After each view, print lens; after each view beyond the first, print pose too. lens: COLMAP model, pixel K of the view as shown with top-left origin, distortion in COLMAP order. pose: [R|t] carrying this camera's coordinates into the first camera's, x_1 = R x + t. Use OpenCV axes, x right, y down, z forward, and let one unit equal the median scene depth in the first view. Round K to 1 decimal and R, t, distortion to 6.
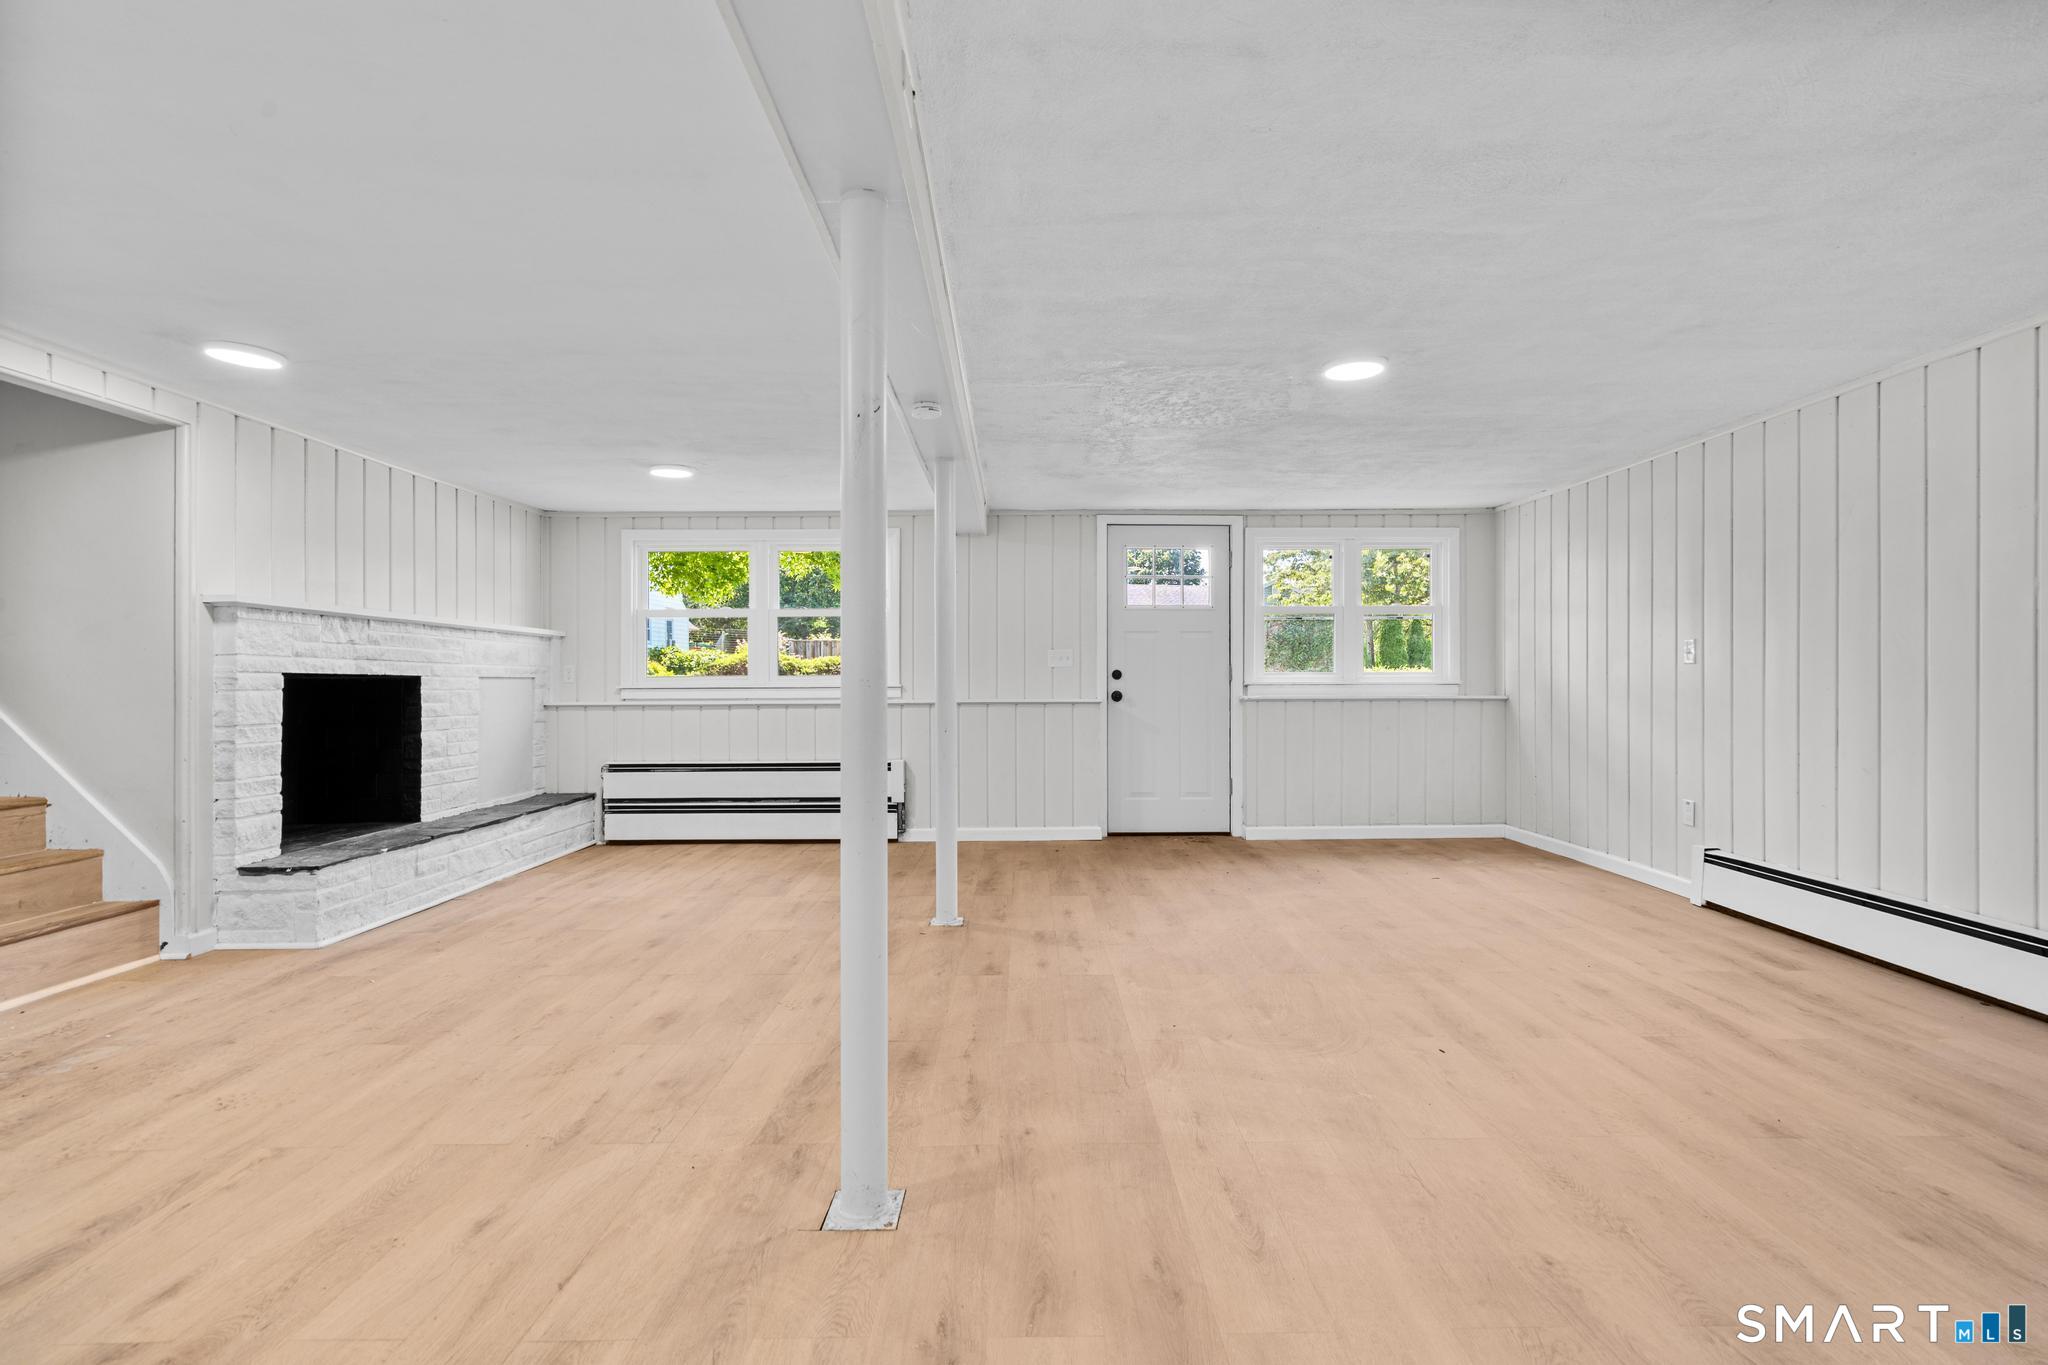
lens RADIAL K [[960.1, 0, 1020.1], [0, 960.1, 675.9], [0, 0, 1]] dist [-0.002082, 0.002113]
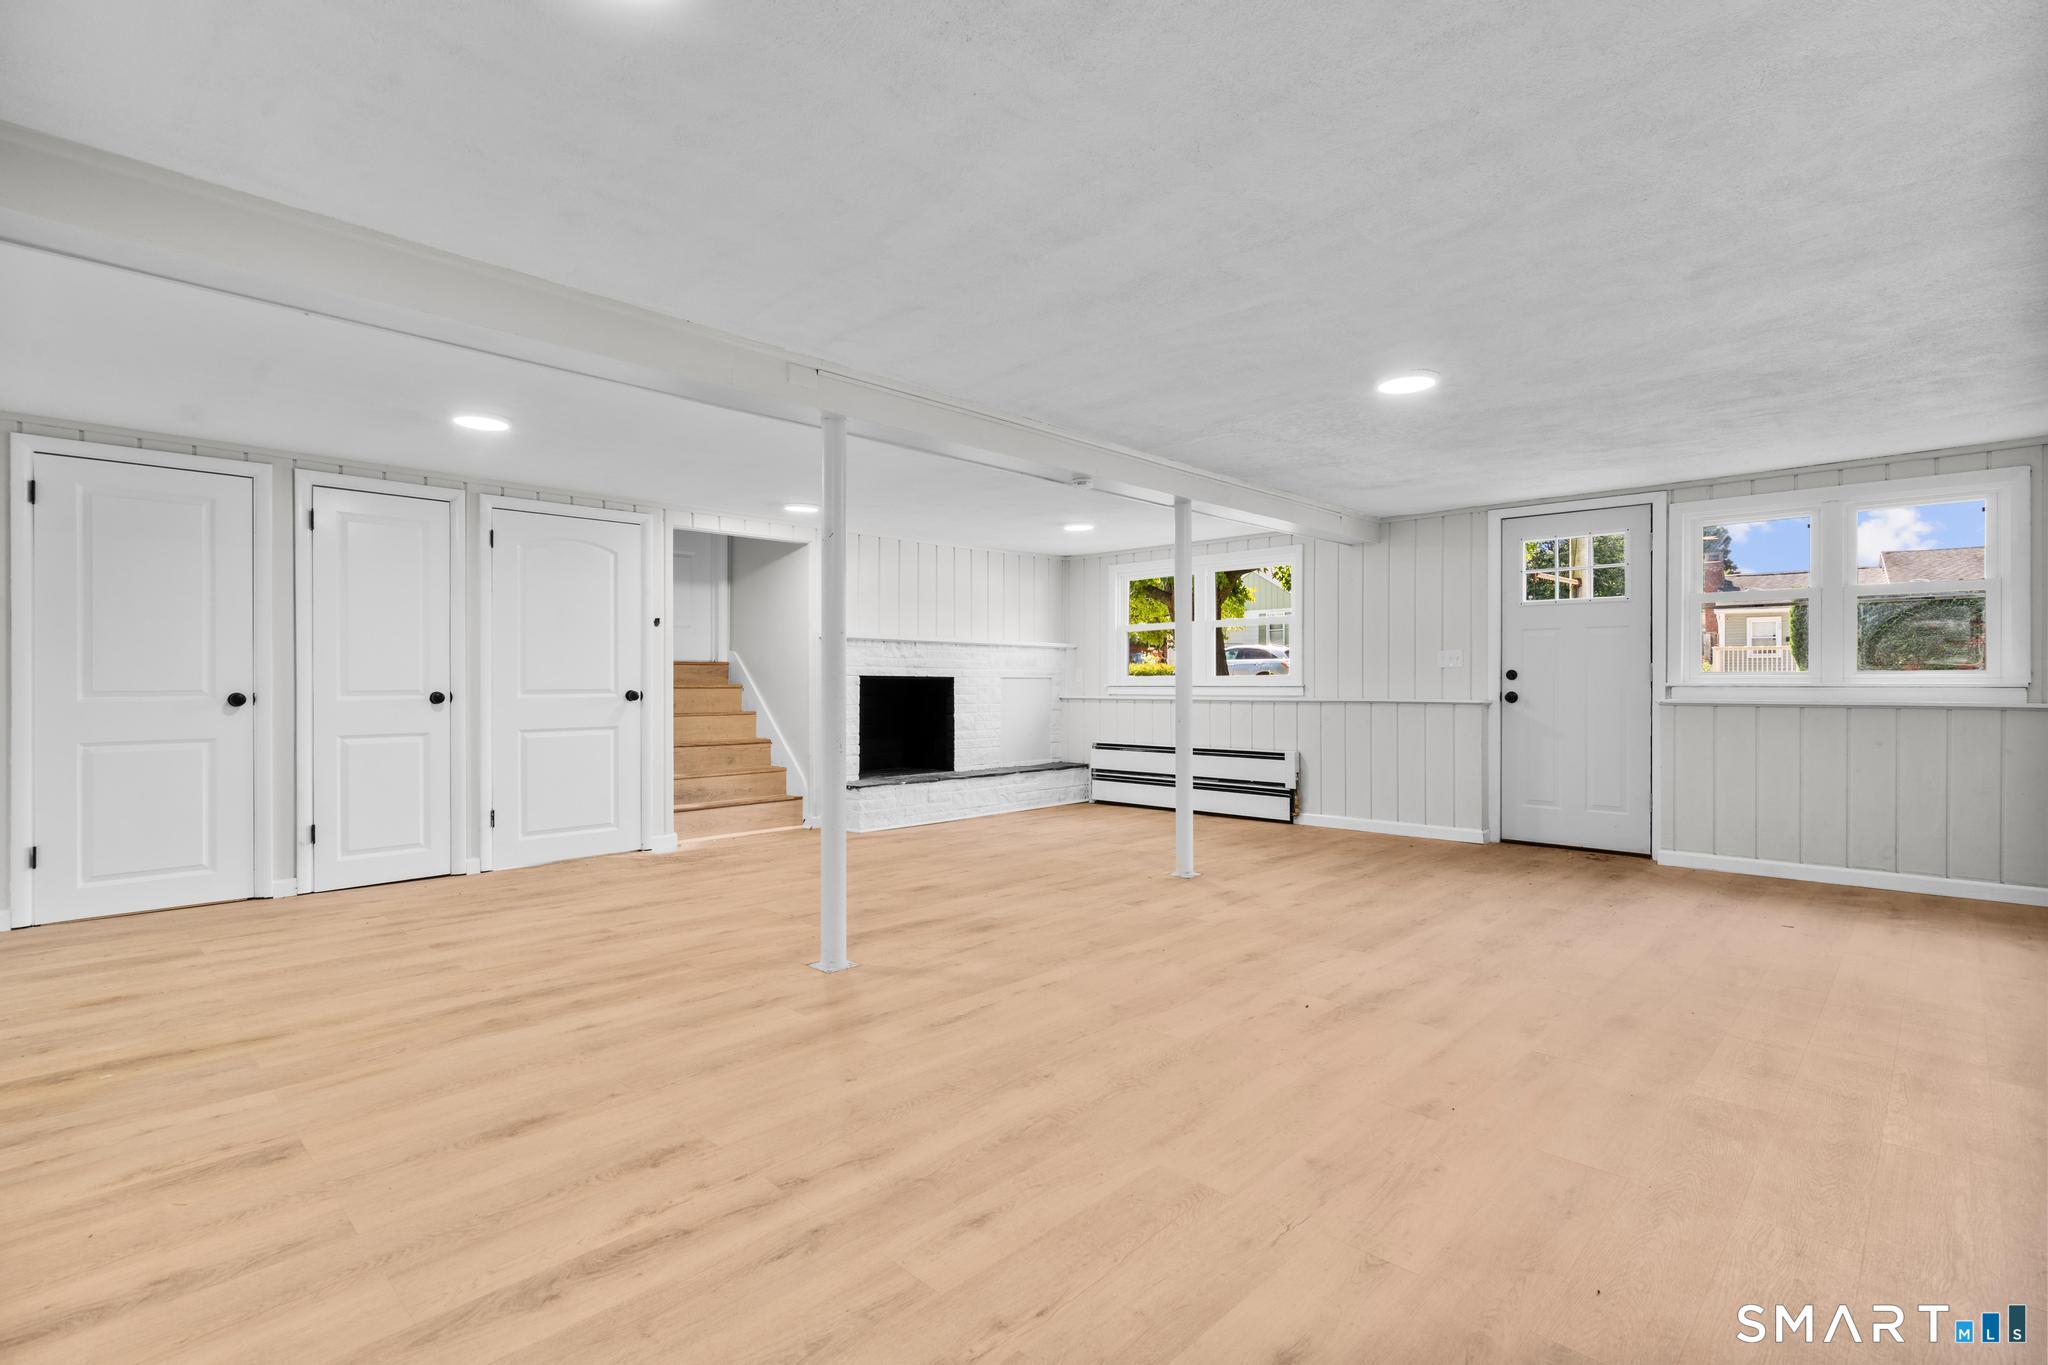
lens RADIAL K [[960.1, 0, 1032.7], [0, 960.1, 686.5], [0, 0, 1]] dist [-0.002082, 0.002113]
pose [[0.716236, 0.006578, -0.697827, 0.523757], [0.001869, 0.999934, 0.011344, -0.001975], [0.697856, -0.009430, 0.716176, -0.022716]]
